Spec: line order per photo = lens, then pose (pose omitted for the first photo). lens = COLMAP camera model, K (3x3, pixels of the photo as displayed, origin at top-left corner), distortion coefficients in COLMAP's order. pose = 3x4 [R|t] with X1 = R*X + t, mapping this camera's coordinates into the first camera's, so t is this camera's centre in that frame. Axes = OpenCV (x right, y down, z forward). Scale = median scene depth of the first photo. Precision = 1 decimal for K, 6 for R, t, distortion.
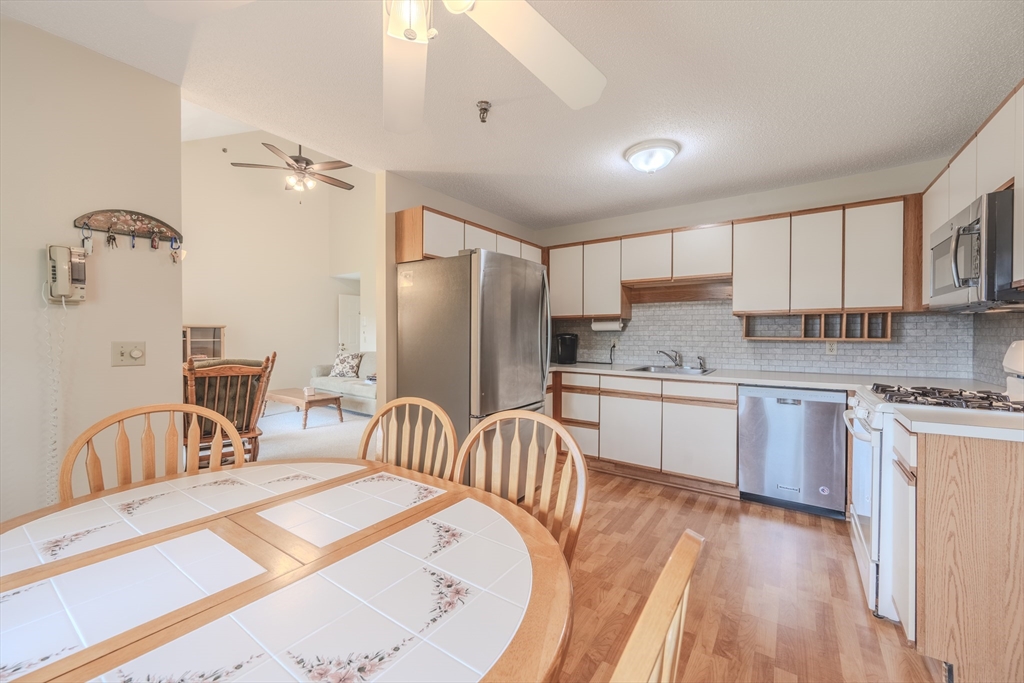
lens RADIAL K [[405.8, 0, 514.5], [0, 405.8, 337.1], [0, 0, 1]] dist [-0.002729, 0.000011]
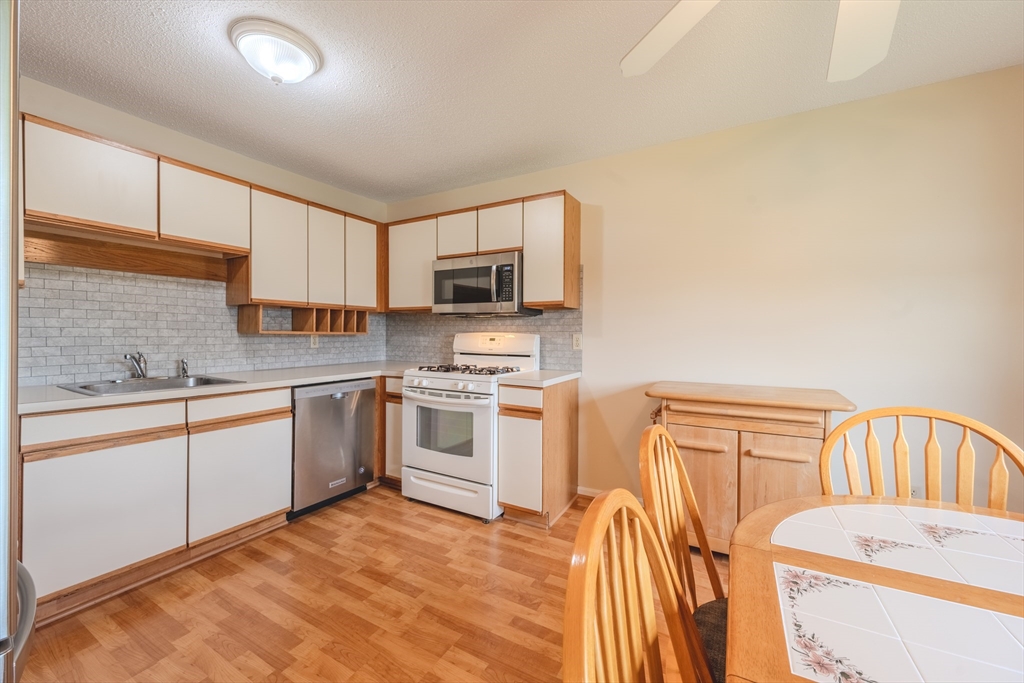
lens RADIAL K [[405.8, 0, 510.6], [0, 405.8, 338.4], [0, 0, 1]] dist [-0.002729, 0.000011]
pose [[-0.096653, -0.015586, 0.995196, -0.311809], [-0.001064, 0.999878, 0.015556, 0.002408], [-0.995318, 0.000445, -0.096658, 0.598830]]
